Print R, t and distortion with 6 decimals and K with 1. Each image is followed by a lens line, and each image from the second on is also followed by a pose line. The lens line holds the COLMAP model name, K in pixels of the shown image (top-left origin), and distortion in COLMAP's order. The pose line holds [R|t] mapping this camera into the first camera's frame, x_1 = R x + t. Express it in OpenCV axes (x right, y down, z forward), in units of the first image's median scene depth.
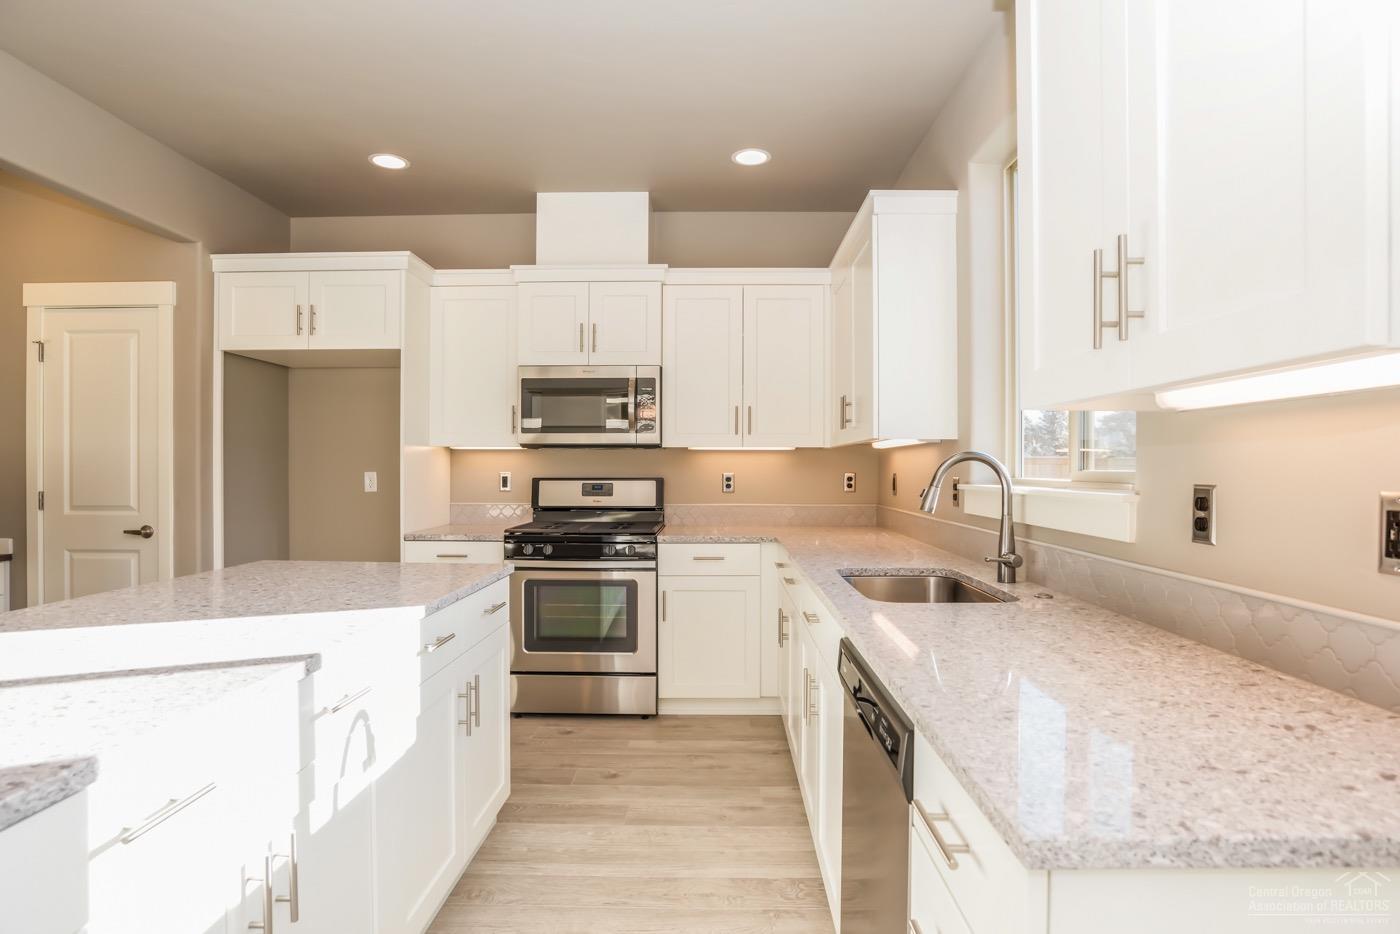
lens RADIAL K [[724.5, 0, 697.6], [0, 724.5, 470.1], [0, 0, 1]] dist [-0.035036, 0.000104]
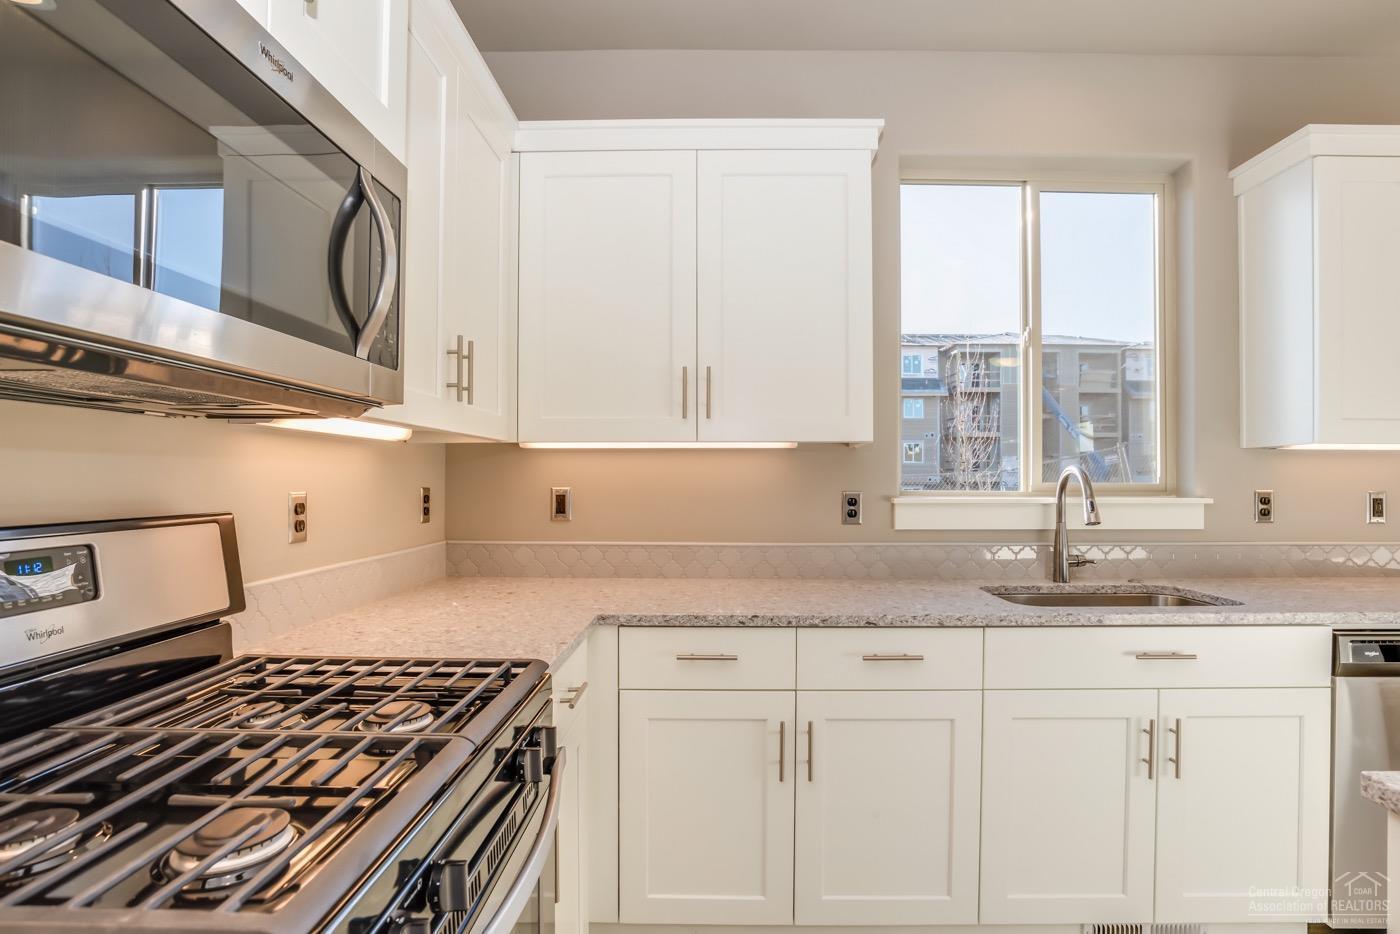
lens RADIAL K [[724.5, 0, 722.0], [0, 724.5, 471.8], [0, 0, 1]] dist [-0.035036, 0.000104]
pose [[-0.013384, 0.006619, 0.999889, -0.380143], [-0.000535, 0.999978, -0.006626, -0.005849], [-0.999910, -0.000623, -0.013380, 0.834412]]
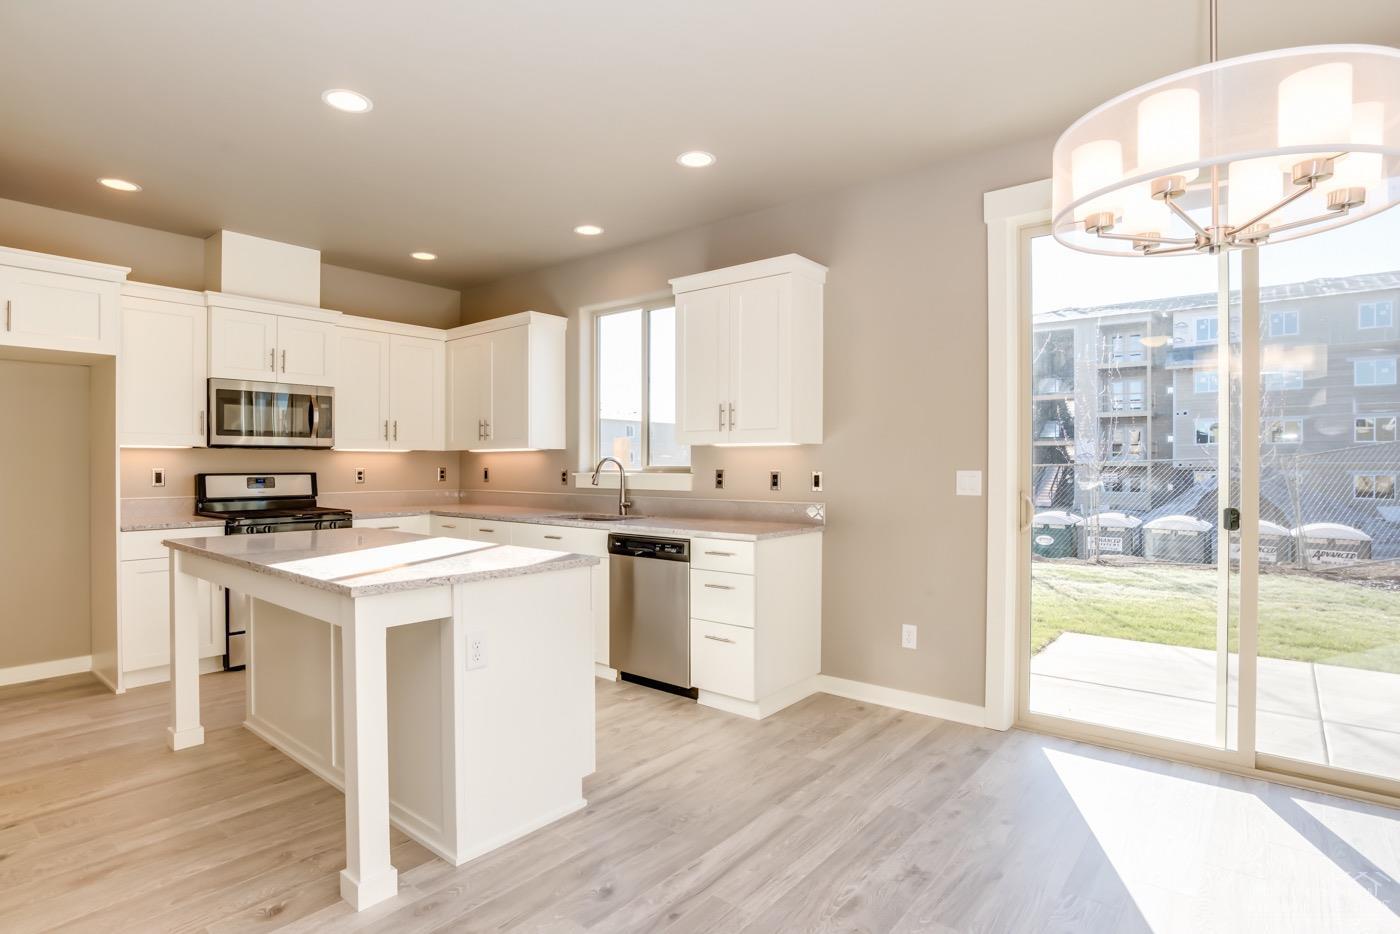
lens RADIAL K [[724.5, 0, 698.2], [0, 724.5, 468.1], [0, 0, 1]] dist [-0.035036, 0.000104]
pose [[0.616391, -0.006299, 0.787415, -0.660854], [0.002589, 0.999979, 0.005972, -0.002622], [-0.787436, -0.001643, 0.616395, -0.322185]]
